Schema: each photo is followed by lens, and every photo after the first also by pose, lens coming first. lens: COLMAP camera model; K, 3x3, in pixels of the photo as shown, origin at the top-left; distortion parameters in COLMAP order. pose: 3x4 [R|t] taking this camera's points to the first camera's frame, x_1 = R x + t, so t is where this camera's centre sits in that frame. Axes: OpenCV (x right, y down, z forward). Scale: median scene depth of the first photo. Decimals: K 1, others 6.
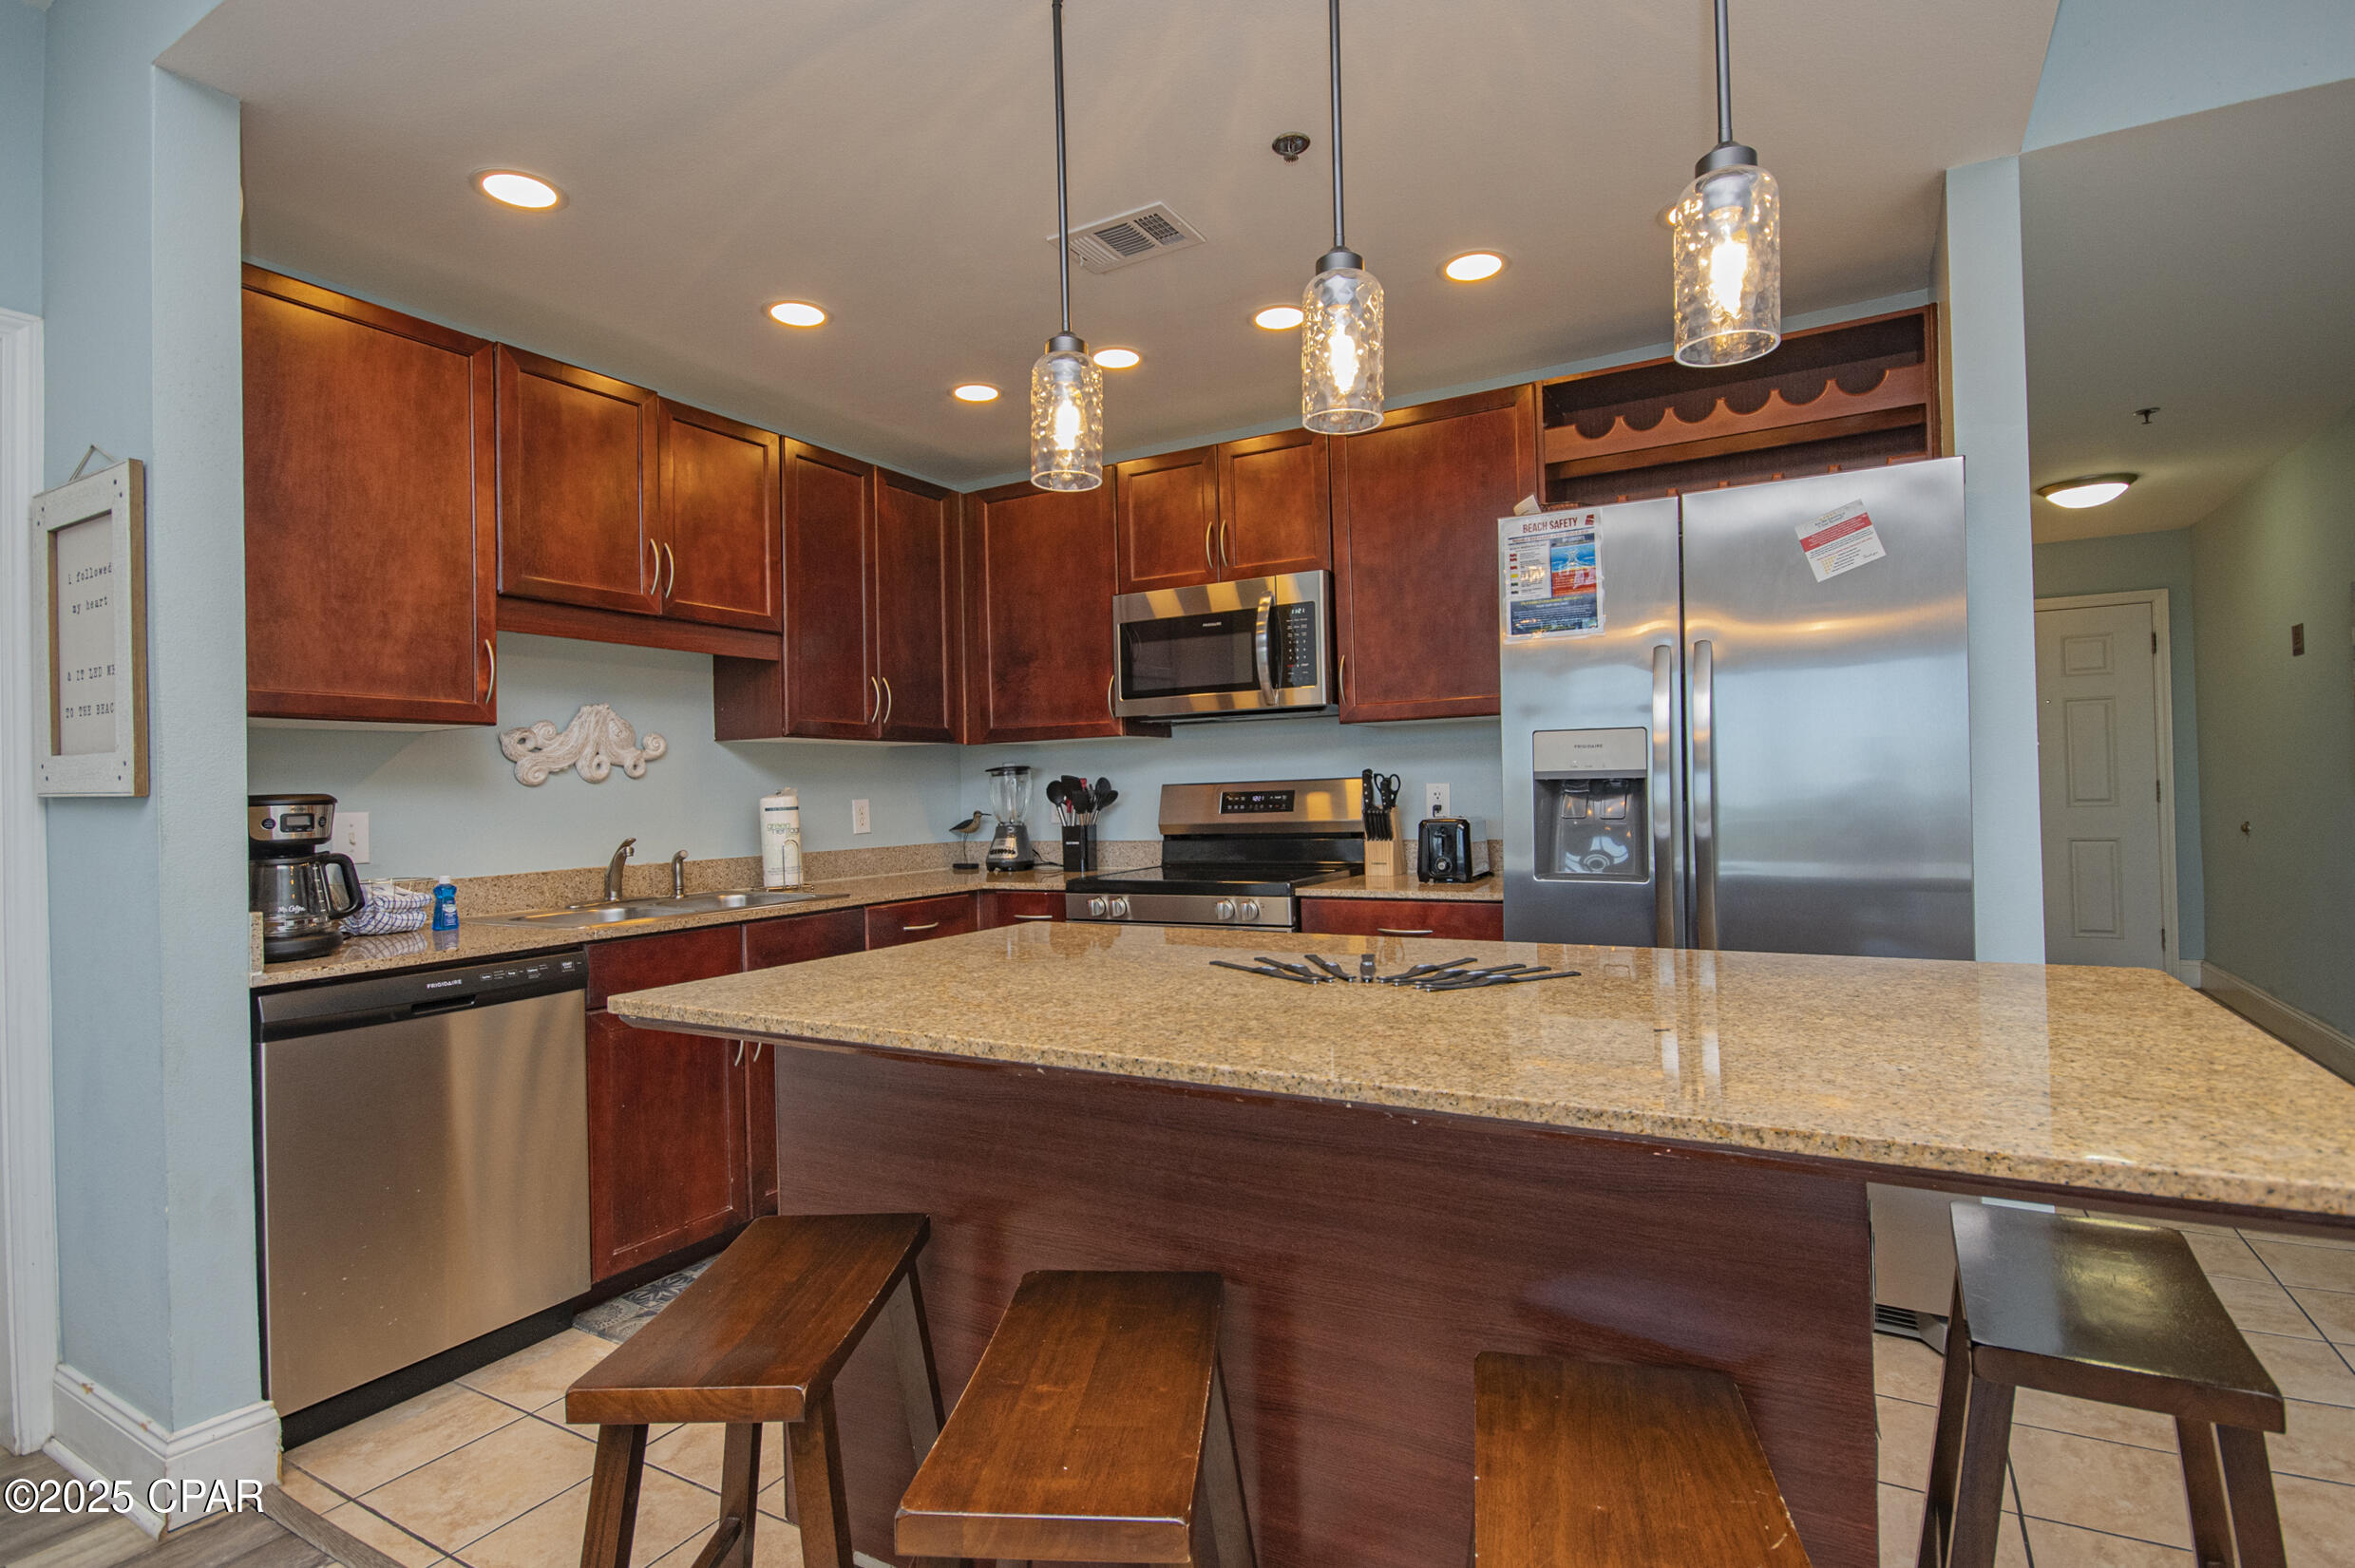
lens RADIAL K [[1137.9, 0, 1212.8], [0, 1137.9, 784.4], [0, 0, 1]] dist [-0.003369, -0.000015]
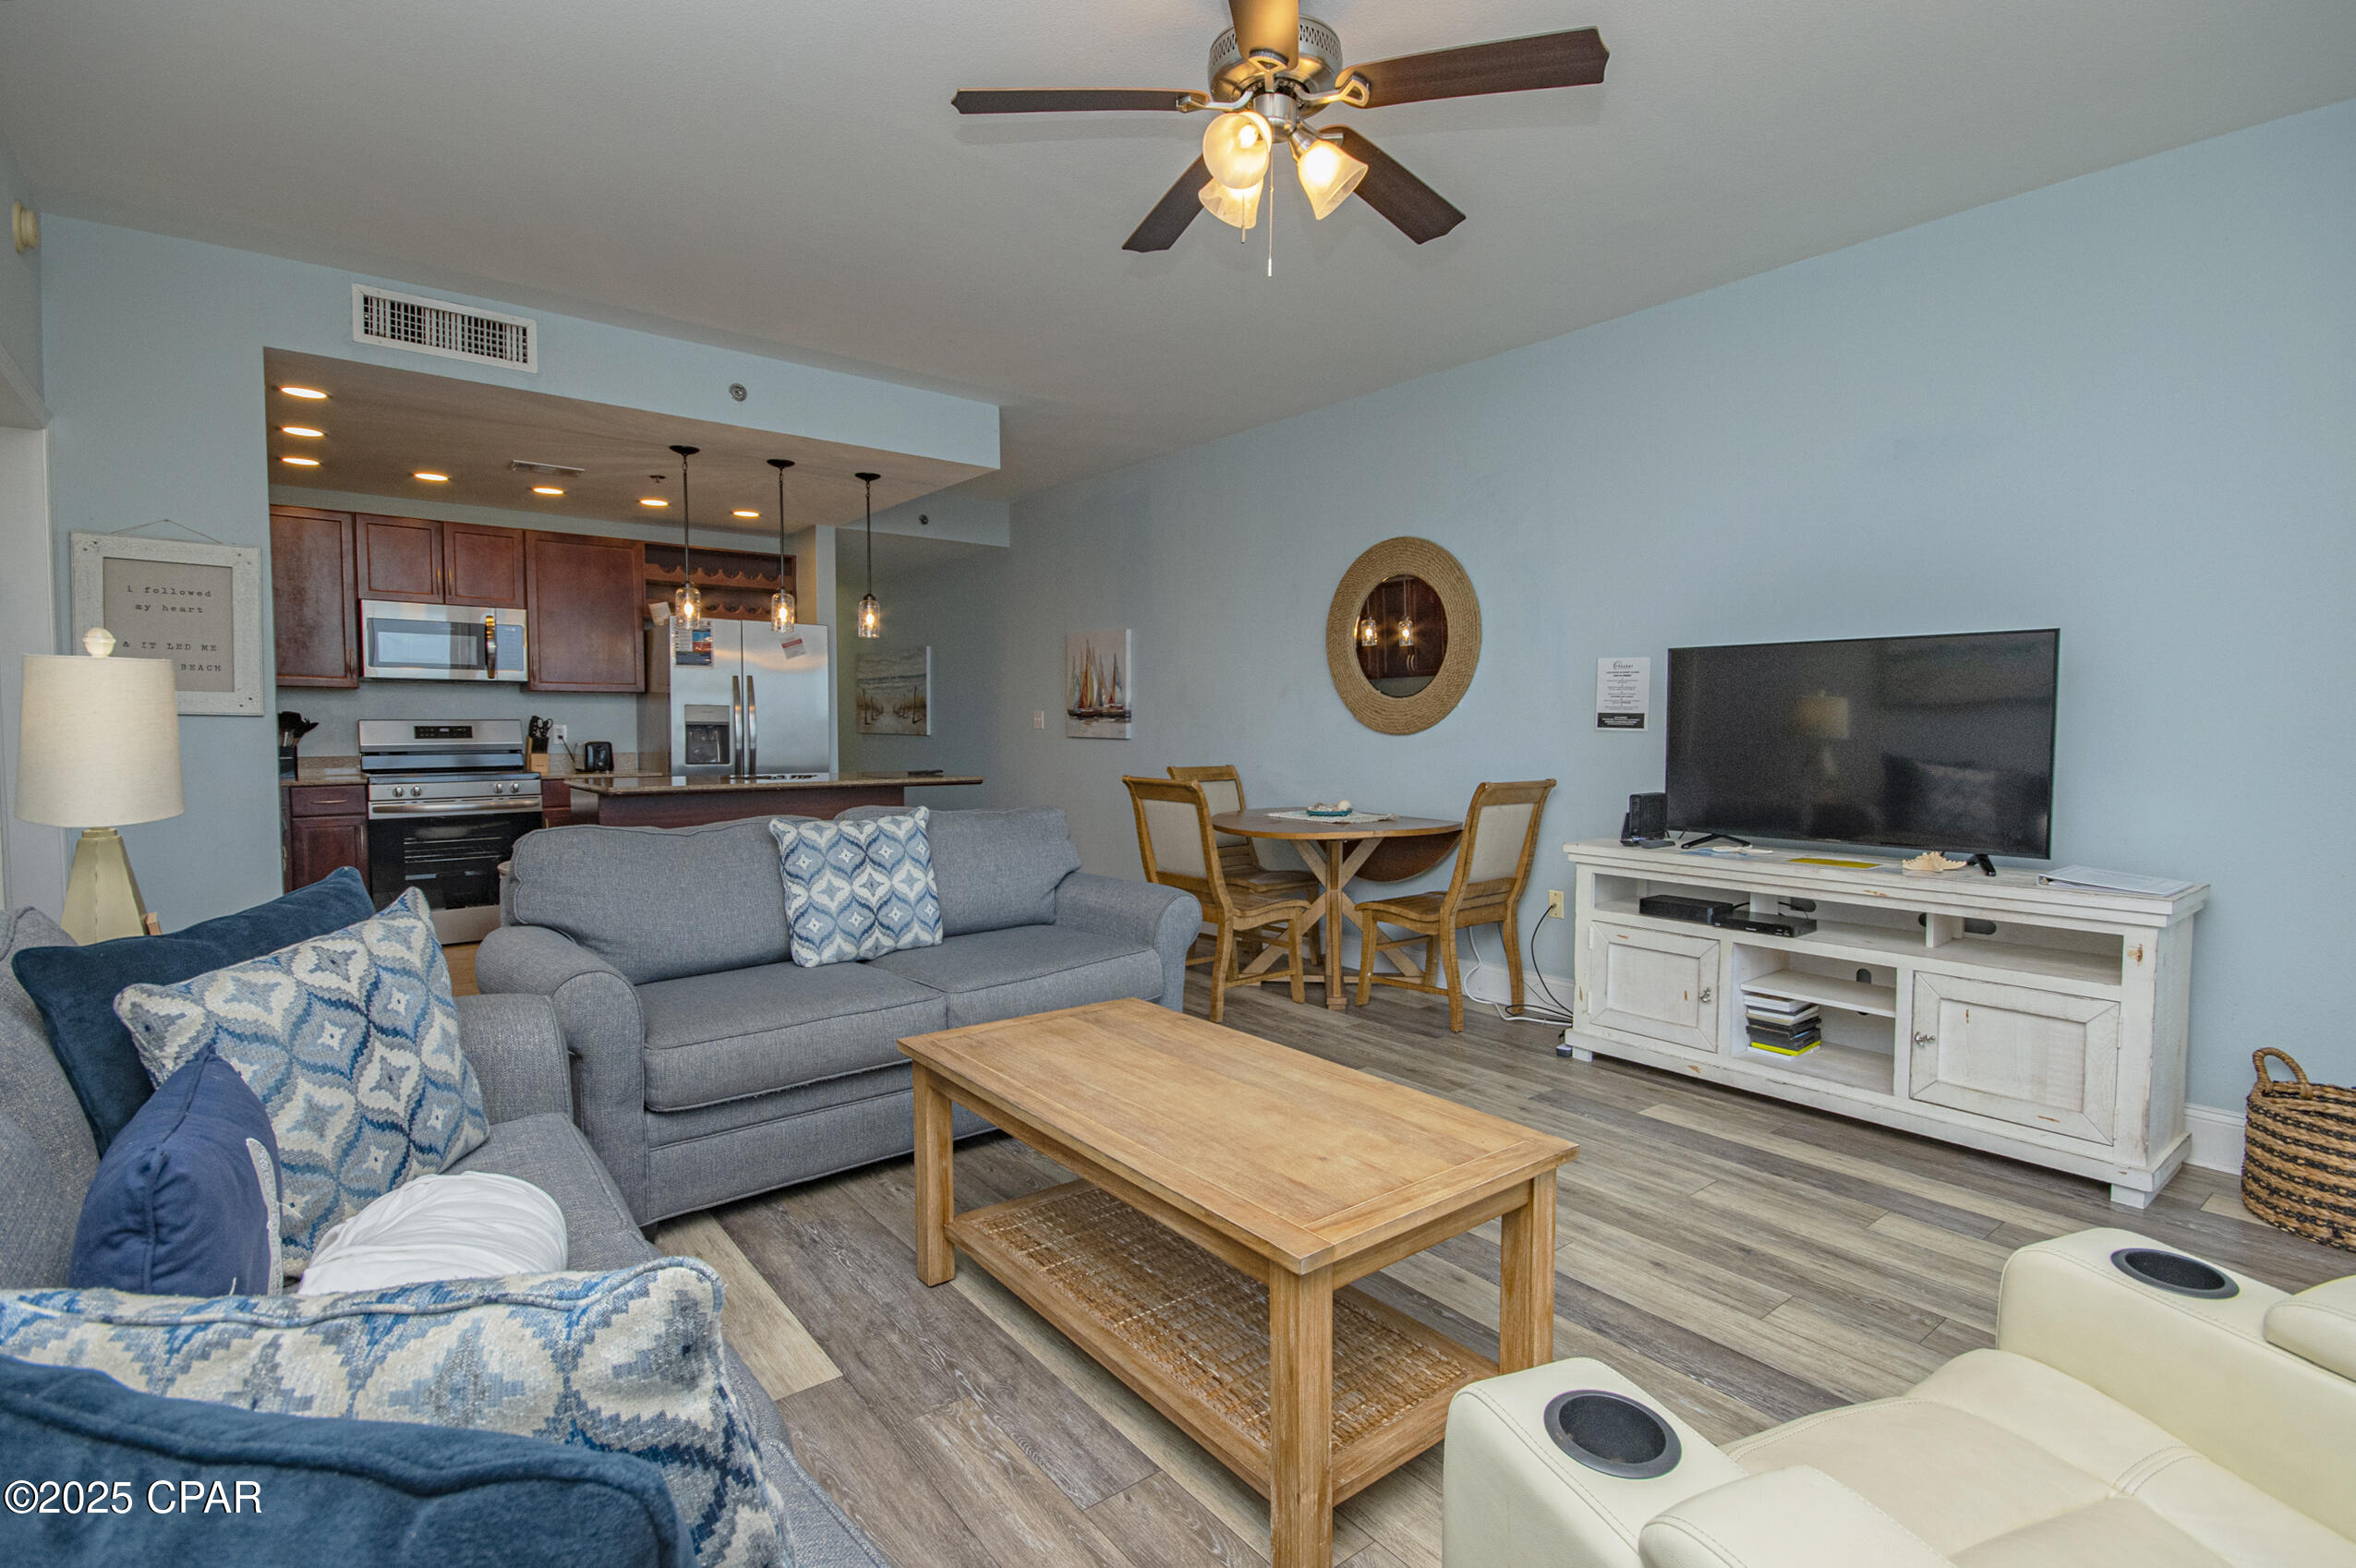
lens RADIAL K [[1121.5, 0, 1173.3], [0, 1121.5, 790.6], [0, 0, 1]] dist [0.001127, 0.000089]
pose [[0.371902, -0.026864, 0.927883, -1.281957], [-0.018056, 0.999183, 0.036165, 0.026307], [-0.928096, -0.030204, 0.371113, -0.722867]]
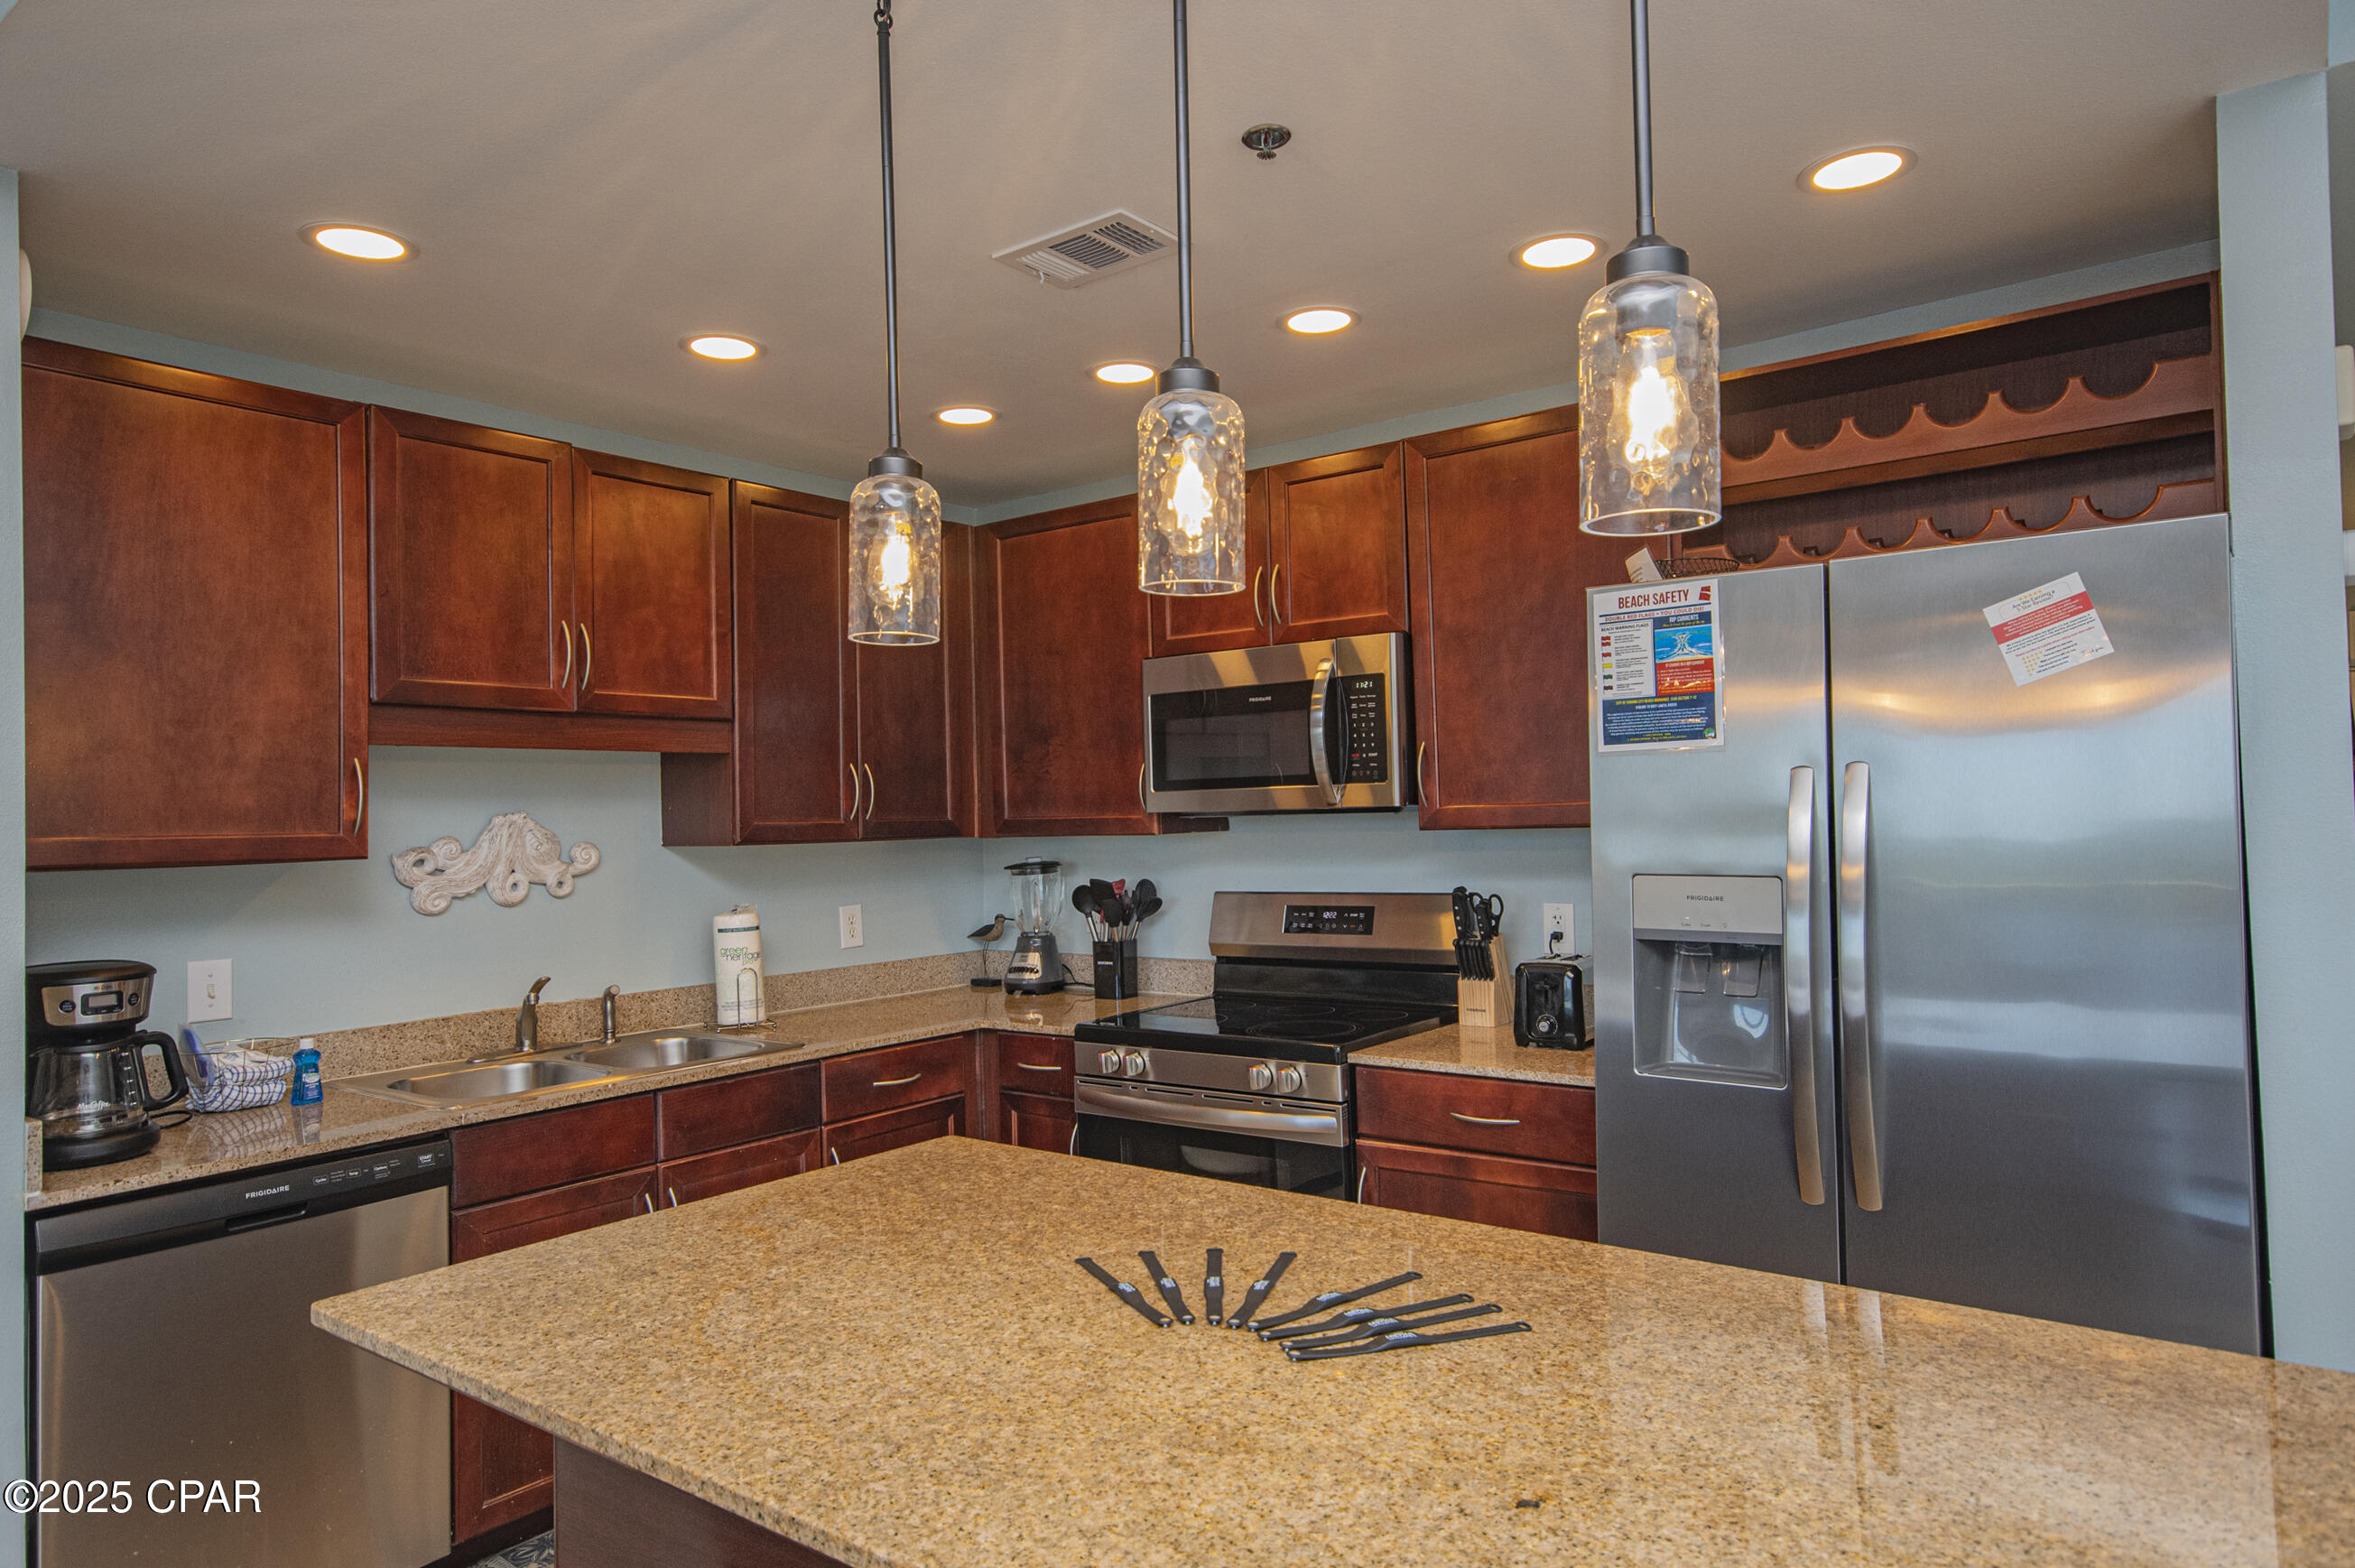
lens RADIAL K [[1425.5, 0, 1217.5], [0, 1425.5, 784.4], [0, 0, 1]] dist [0.015053, -0.000148]
pose [[0.990617, -0.002268, -0.136651, 0.112531], [0.000831, 0.999944, -0.010572, -0.077406], [0.136667, 0.010359, 0.990563, 0.027081]]
